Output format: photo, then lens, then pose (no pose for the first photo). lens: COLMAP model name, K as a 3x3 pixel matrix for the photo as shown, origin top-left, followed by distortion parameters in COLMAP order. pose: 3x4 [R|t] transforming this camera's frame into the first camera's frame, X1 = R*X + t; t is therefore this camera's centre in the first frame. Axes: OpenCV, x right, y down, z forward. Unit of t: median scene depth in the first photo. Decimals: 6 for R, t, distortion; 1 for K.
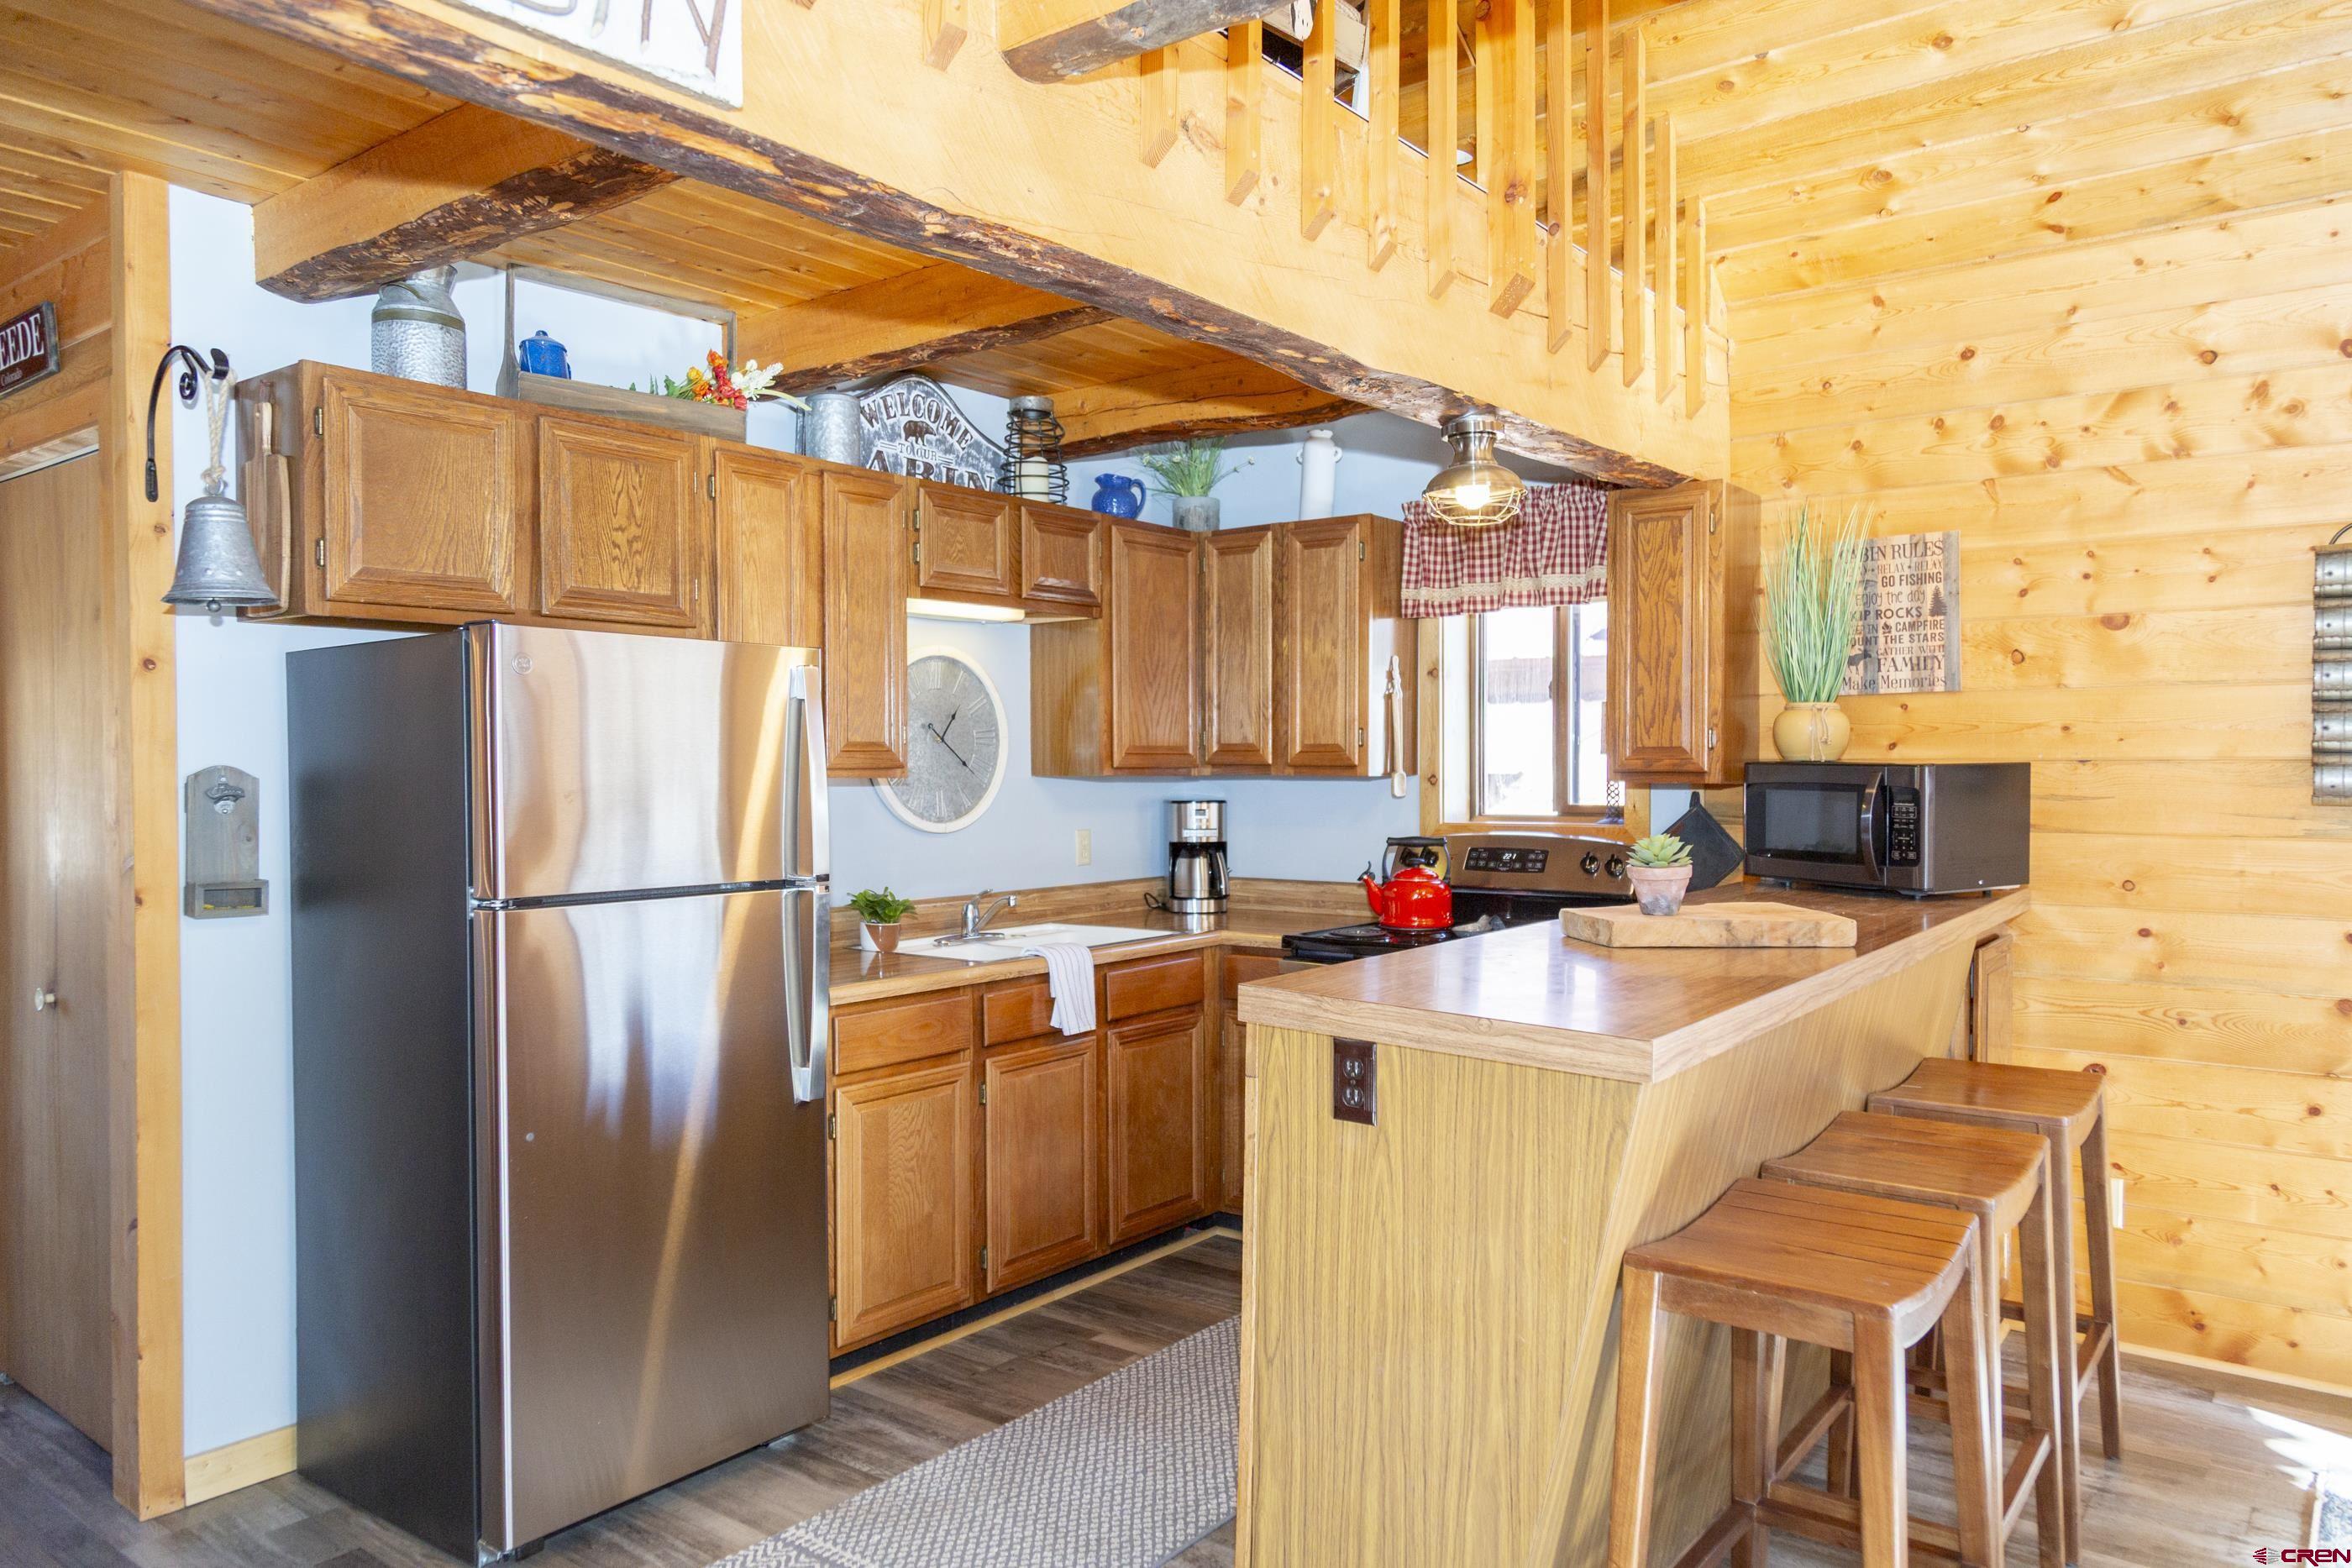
lens RADIAL K [[1571.0, 0, 1176.0], [0, 1571.0, 784.0], [0, 0, 1]] dist [0.008299, 0.002150]
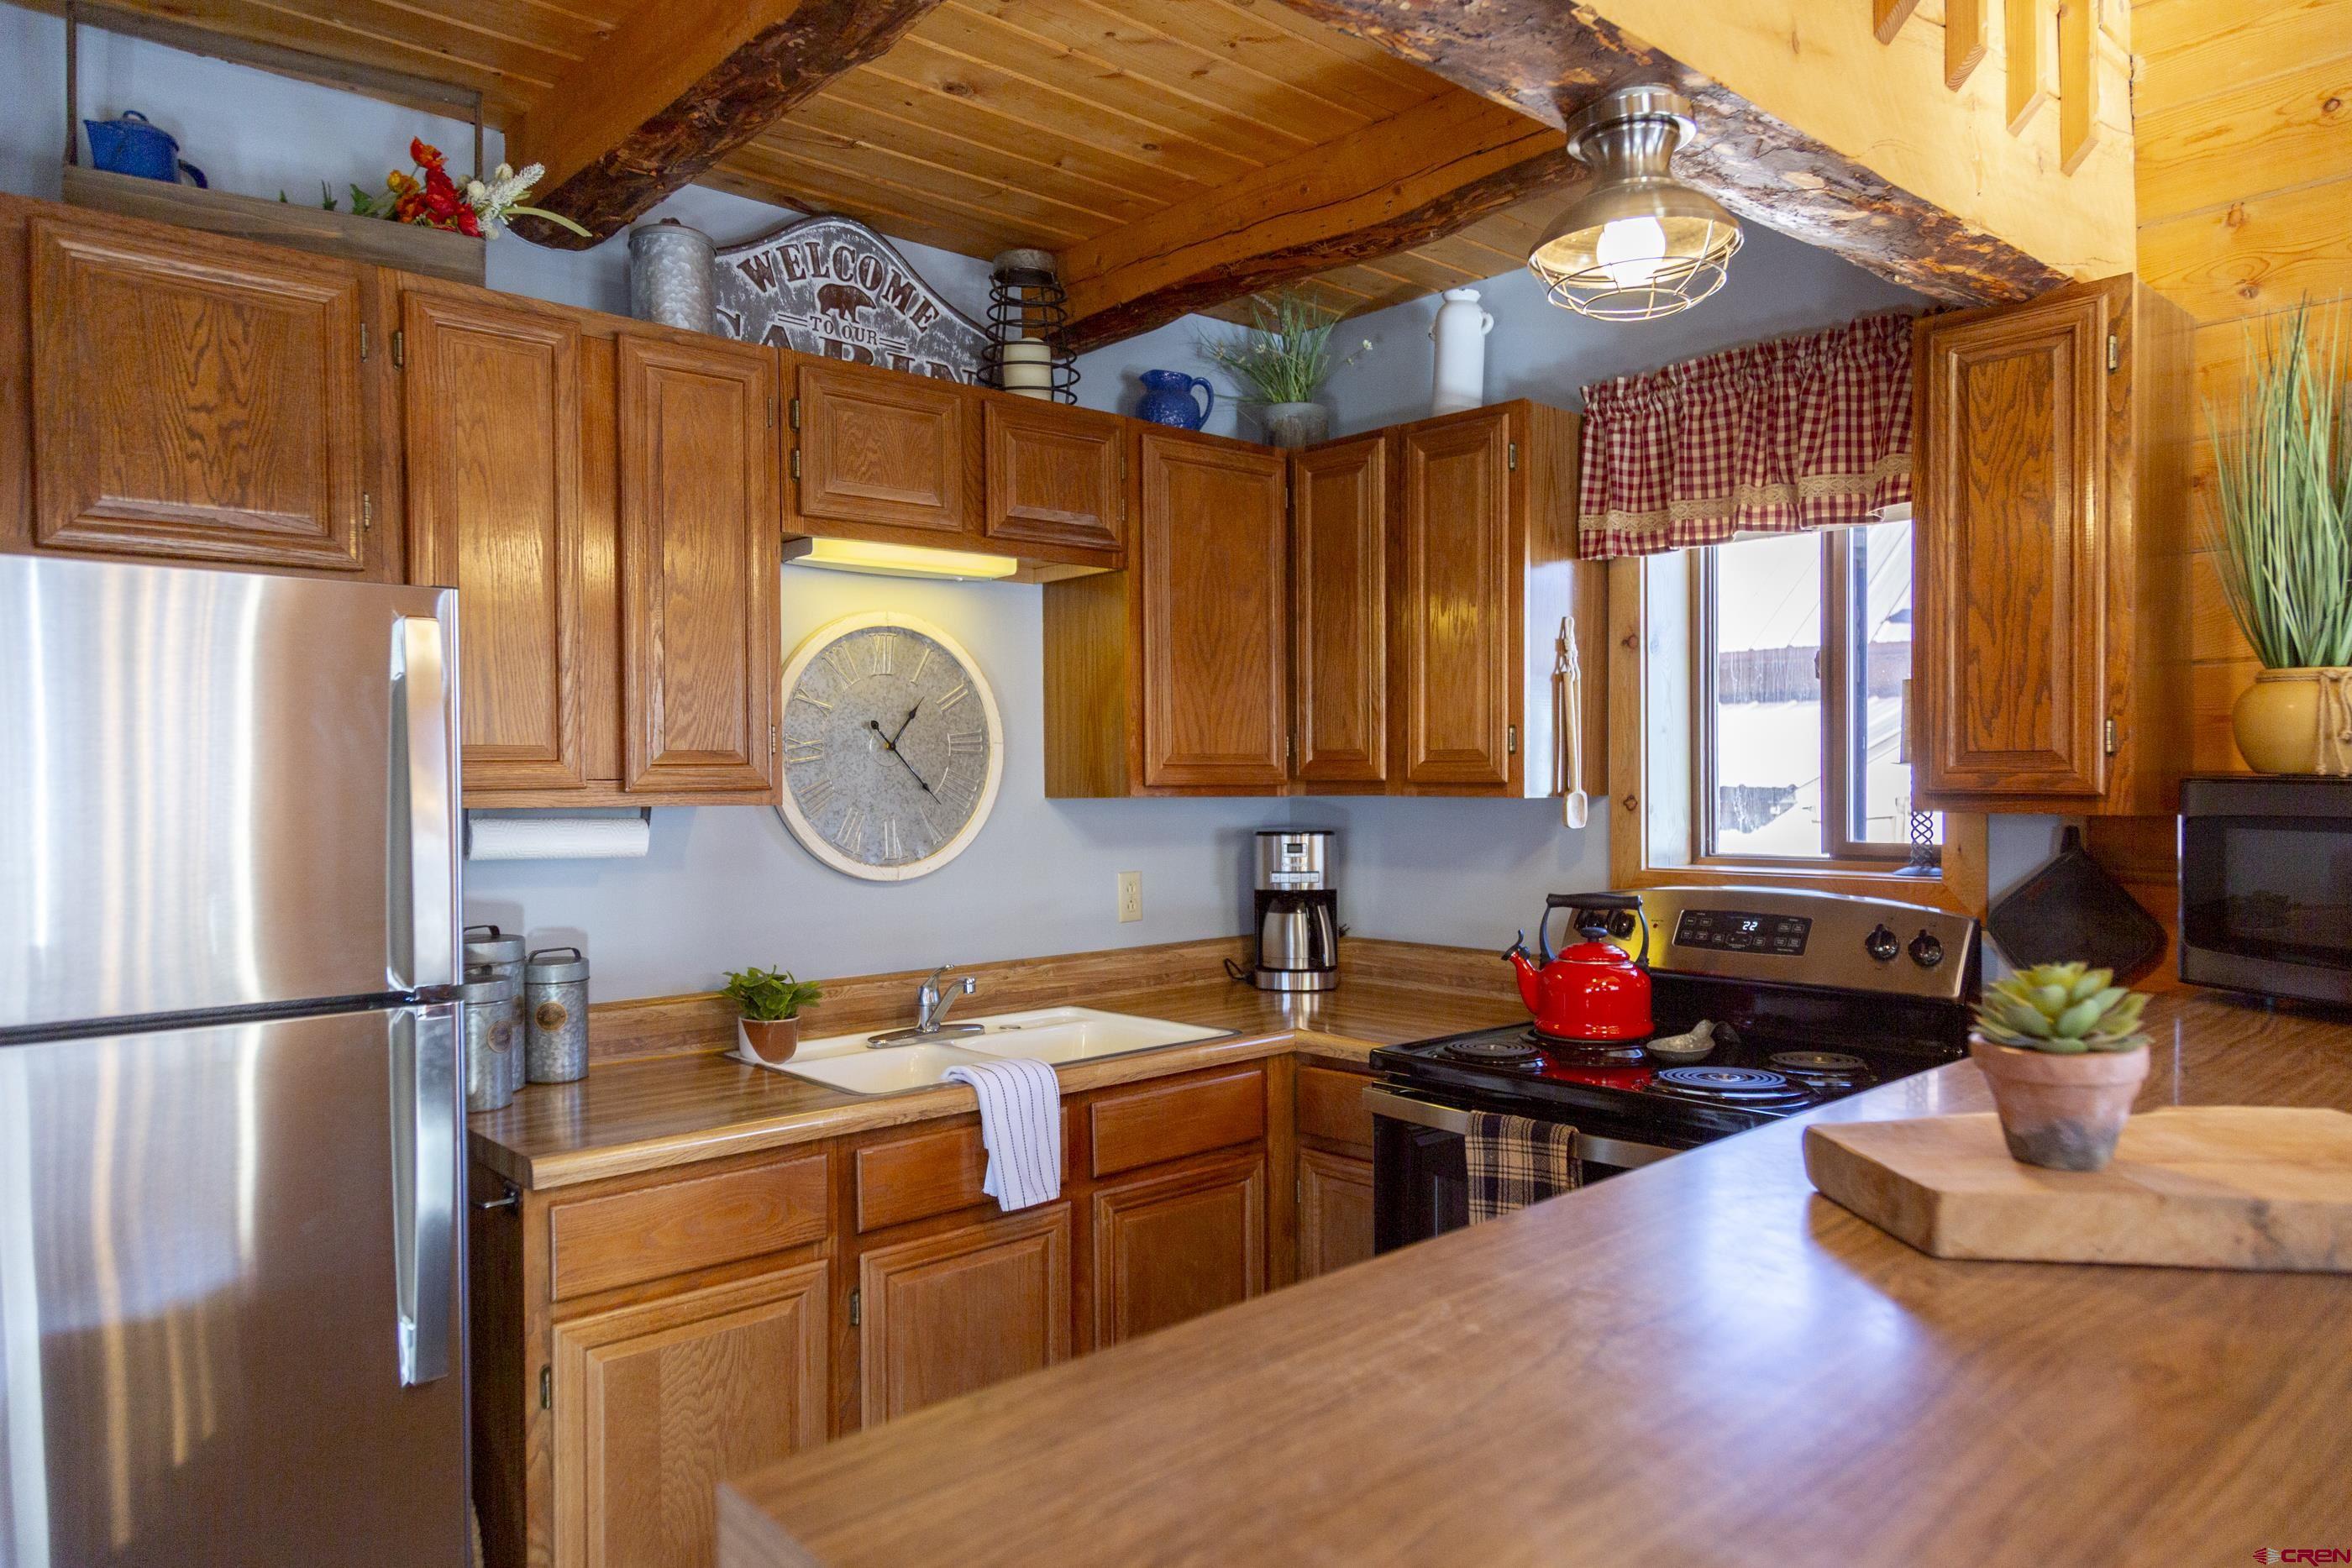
lens RADIAL K [[1534.8, 0, 1176.0], [0, 1534.8, 784.0], [0, 0, 1]] dist [0.006008, 0.001879]
pose [[0.984391, -0.002096, -0.175983, 0.107154], [0.001229, 0.999987, -0.005037, -0.009189], [0.175991, 0.004742, 0.984380, 0.396880]]
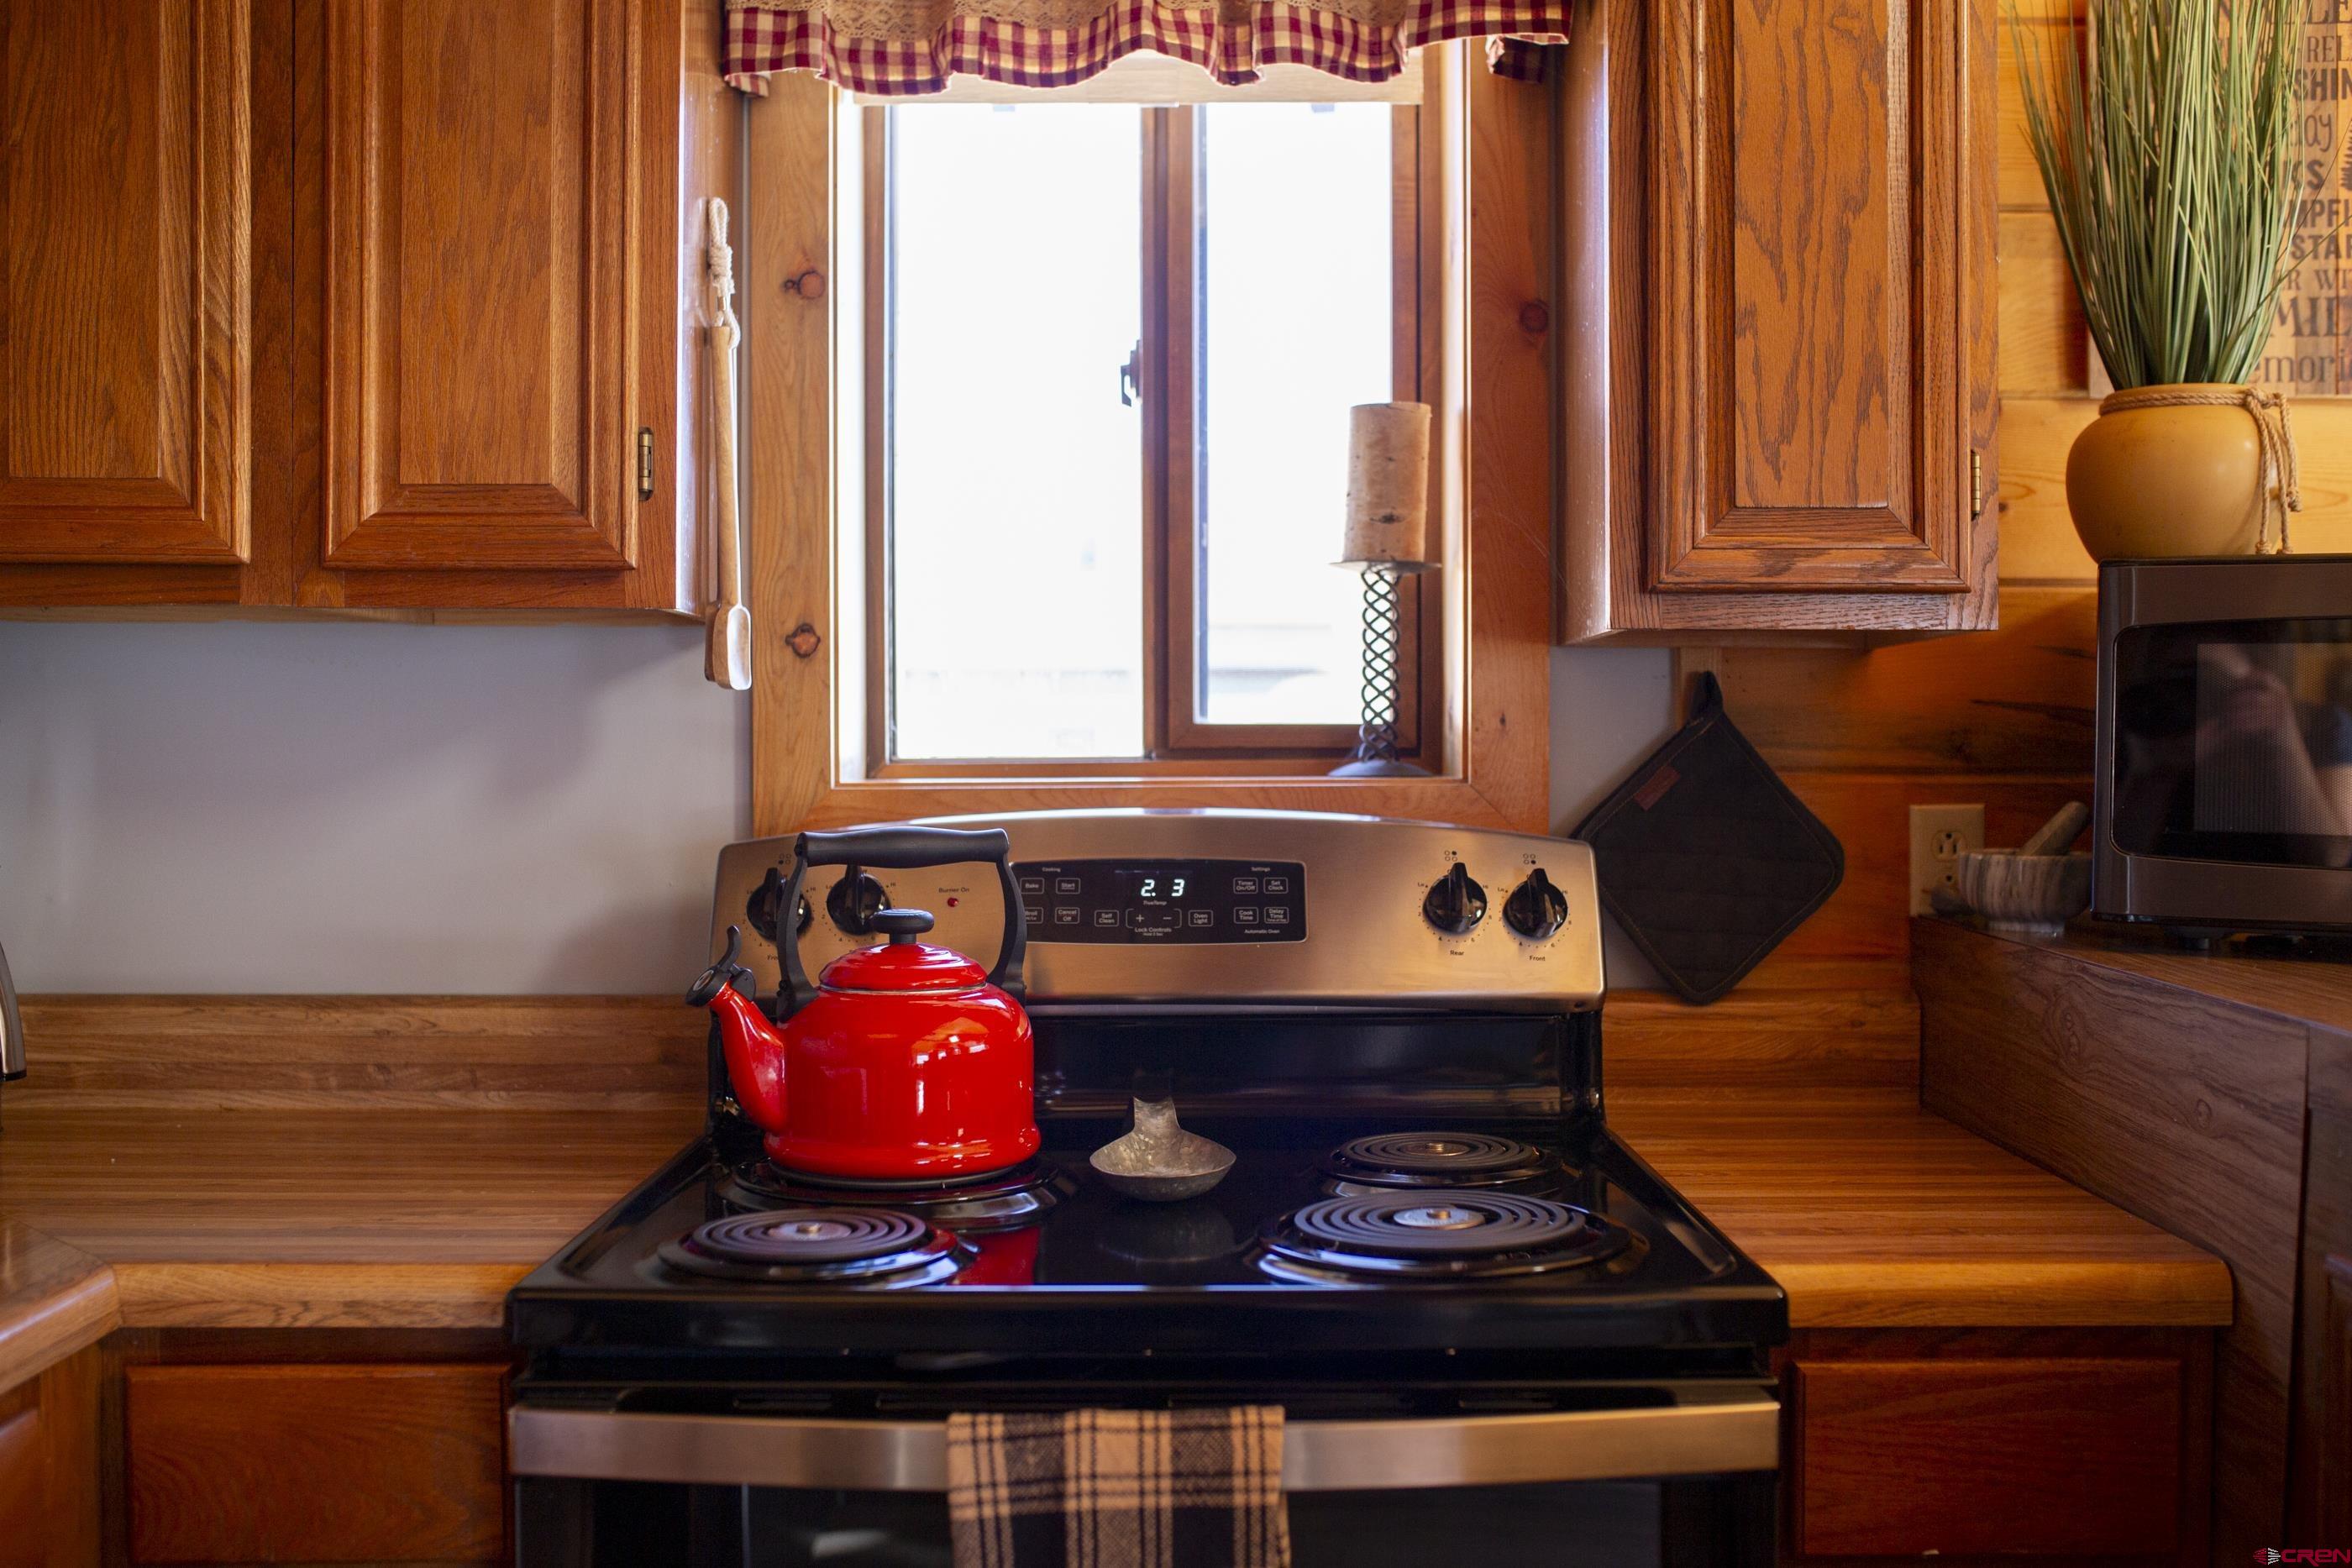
lens RADIAL K [[2221.6, 0, 1174.9], [0, 2221.6, 753.5], [0, 0, 1]] dist [-0.043779, 0.000820]
pose [[0.789642, -0.003055, 0.613560, -0.048923], [0.003994, 0.999992, -0.000161, 0.023313], [-0.613554, 0.002578, 0.789648, 0.751889]]
